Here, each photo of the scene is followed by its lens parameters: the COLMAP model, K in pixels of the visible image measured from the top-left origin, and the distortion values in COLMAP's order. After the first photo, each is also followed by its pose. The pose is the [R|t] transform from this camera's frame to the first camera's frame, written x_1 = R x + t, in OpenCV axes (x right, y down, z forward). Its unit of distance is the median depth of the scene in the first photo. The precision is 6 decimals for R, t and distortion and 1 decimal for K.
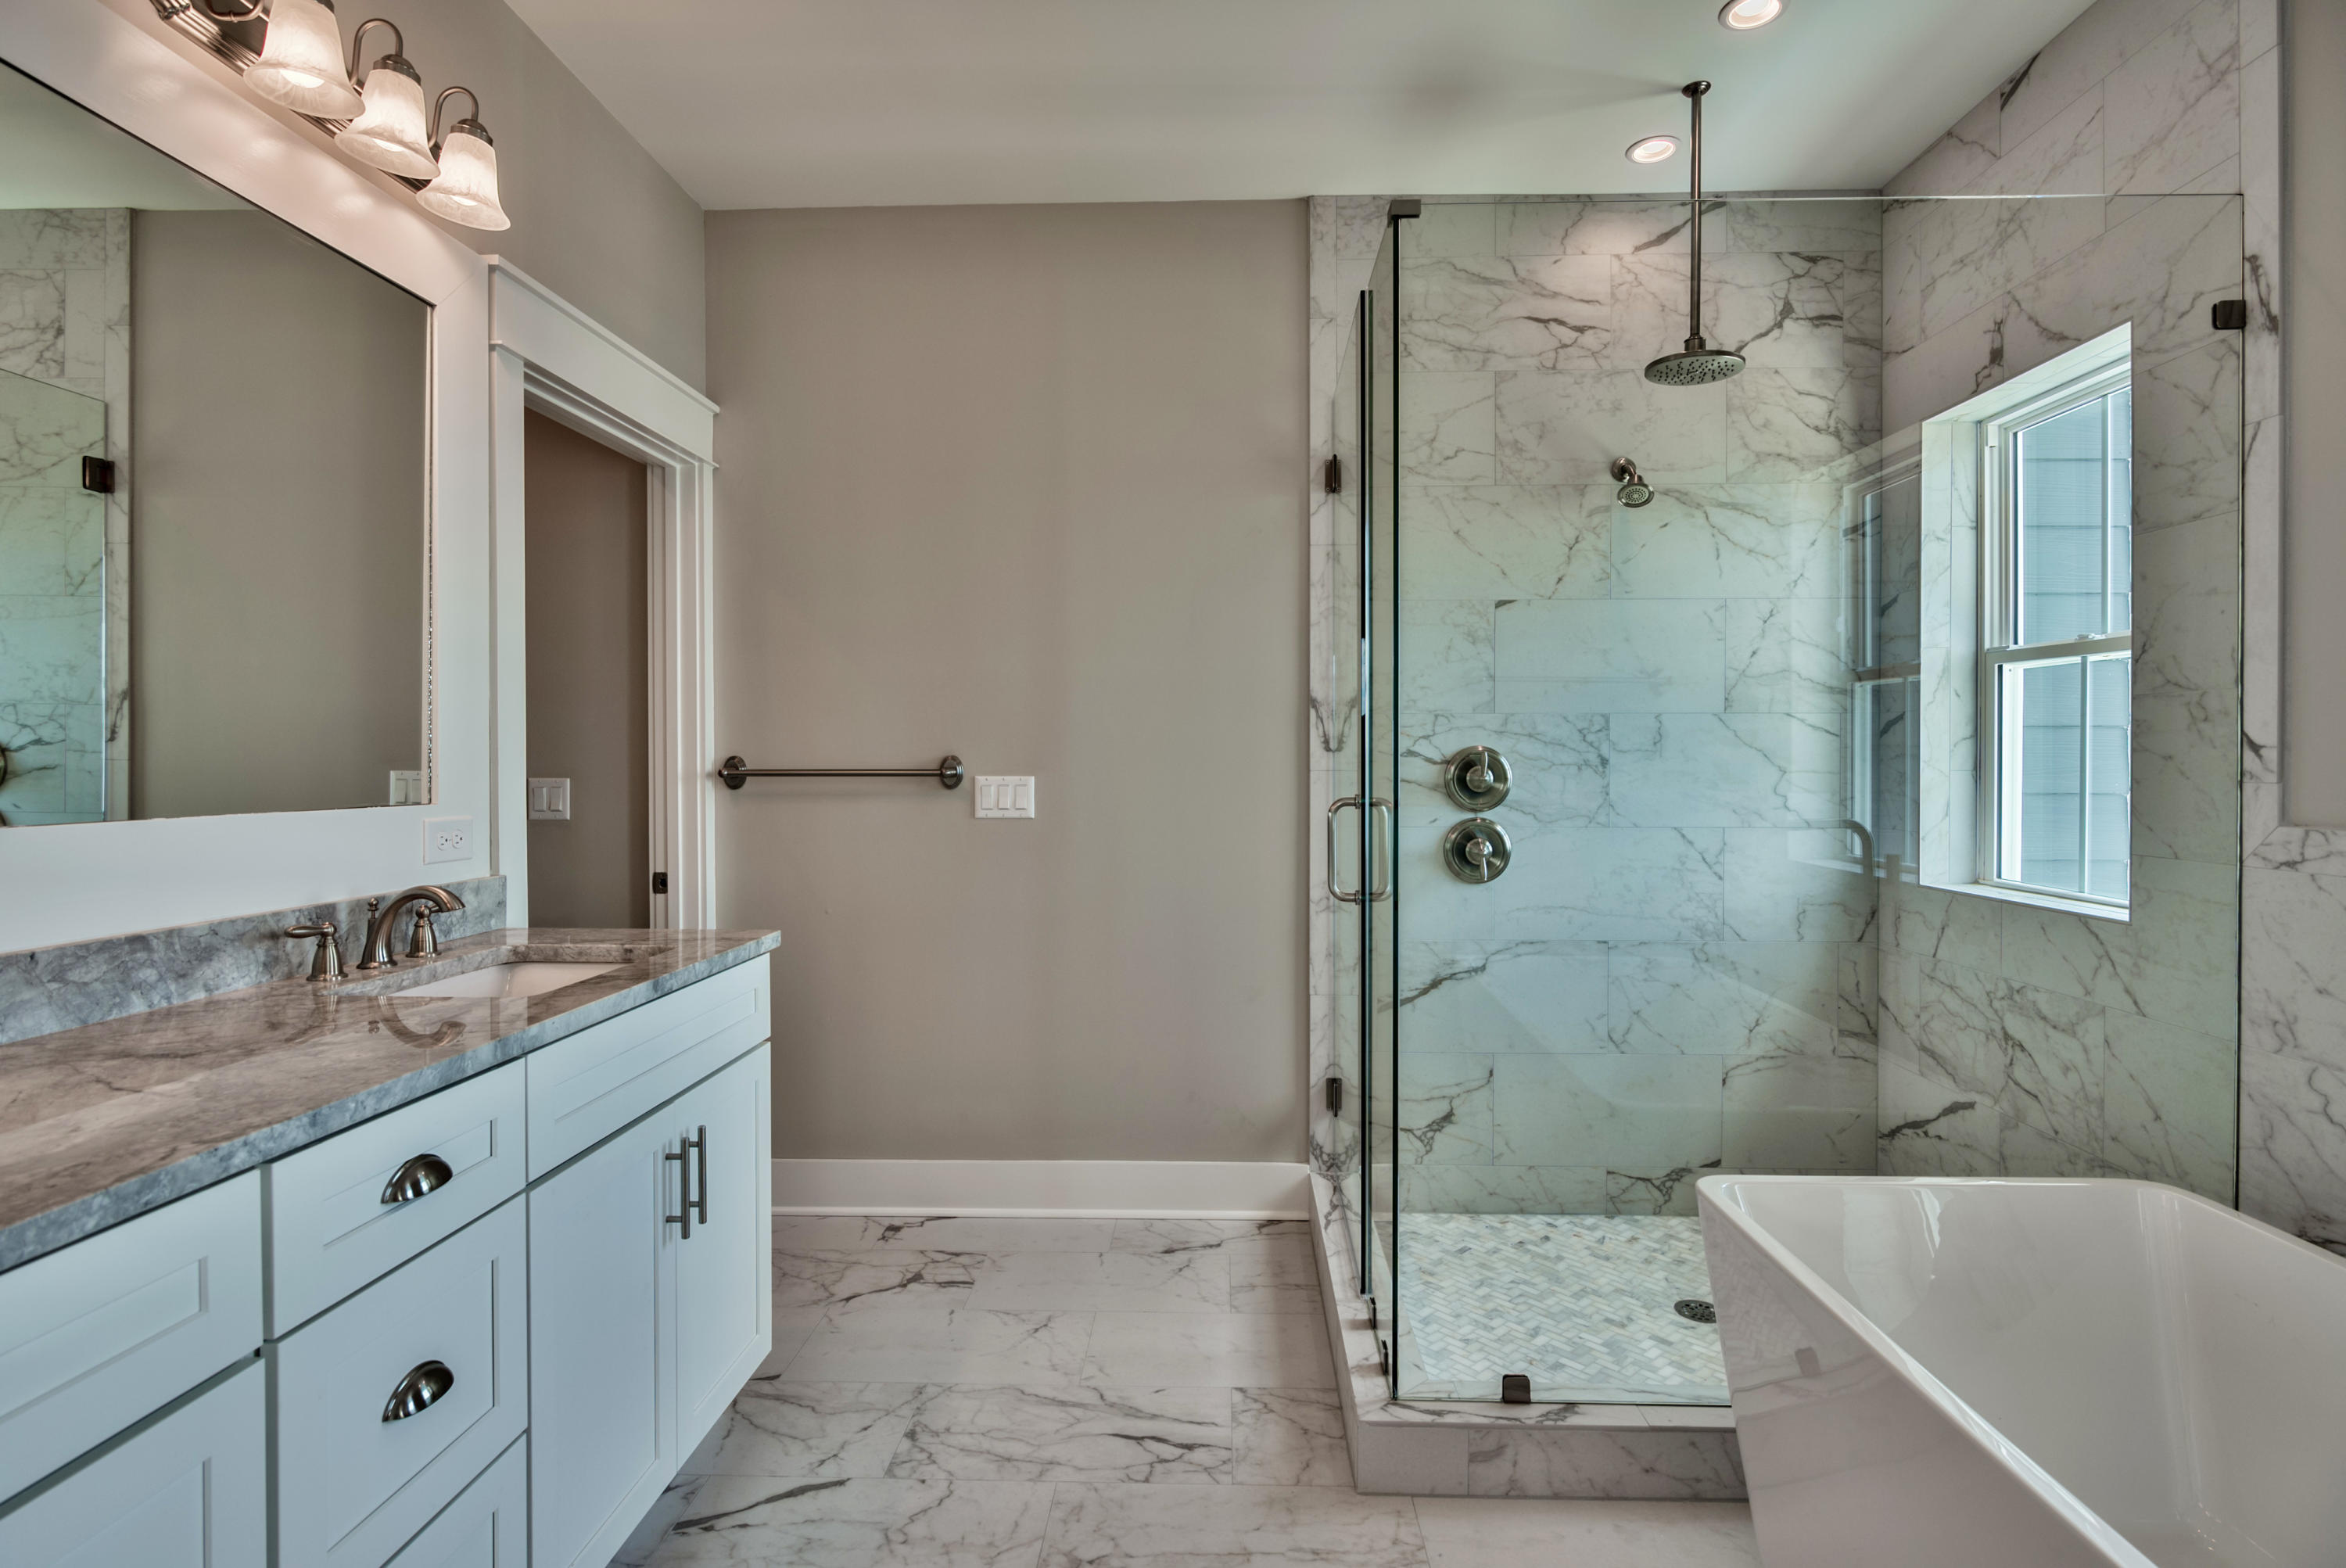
lens RADIAL K [[1145.0, 0, 1301.7], [0, 1145.0, 760.3], [0, 0, 1]] dist [-0.001445, -0.000166]
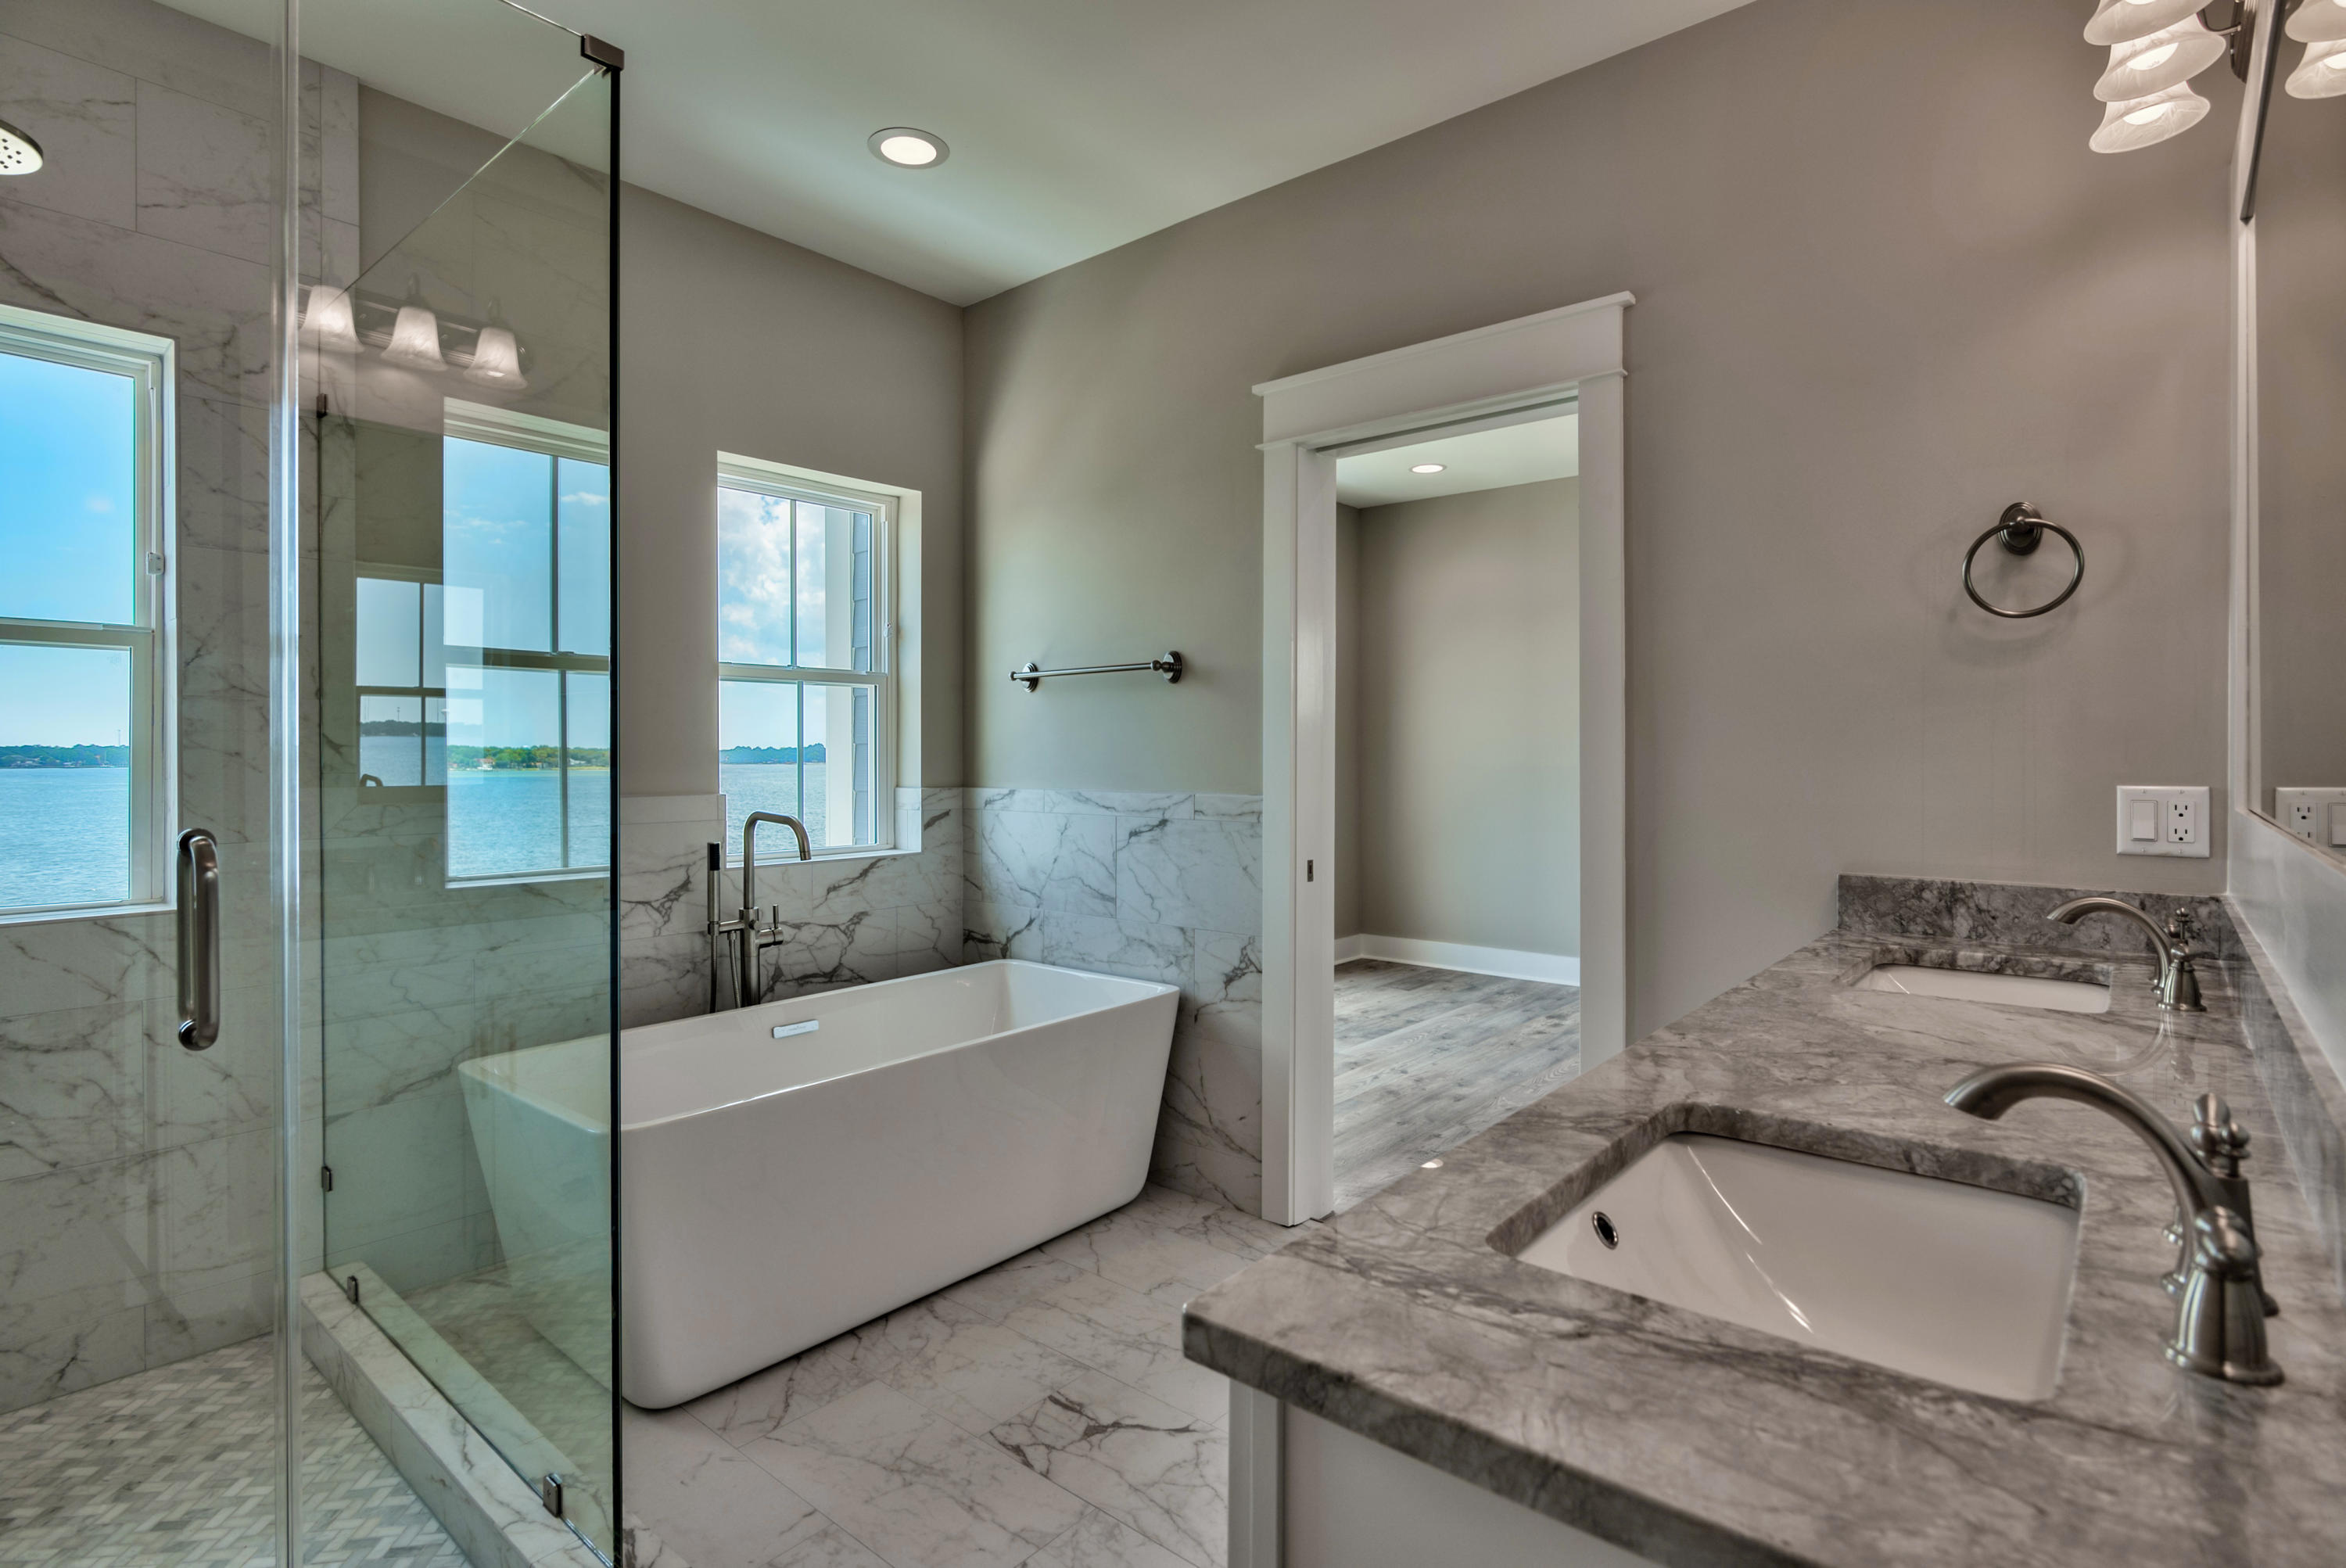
lens RADIAL K [[1161.2, 0, 1173.0], [0, 1161.2, 784.0], [0, 0, 1]] dist [-0.002257, -0.000298]
pose [[-0.724023, -0.008162, 0.689727, -0.769570], [0.008665, 0.999743, 0.020927, 0.012311], [-0.689721, 0.021128, -0.723767, 1.294434]]
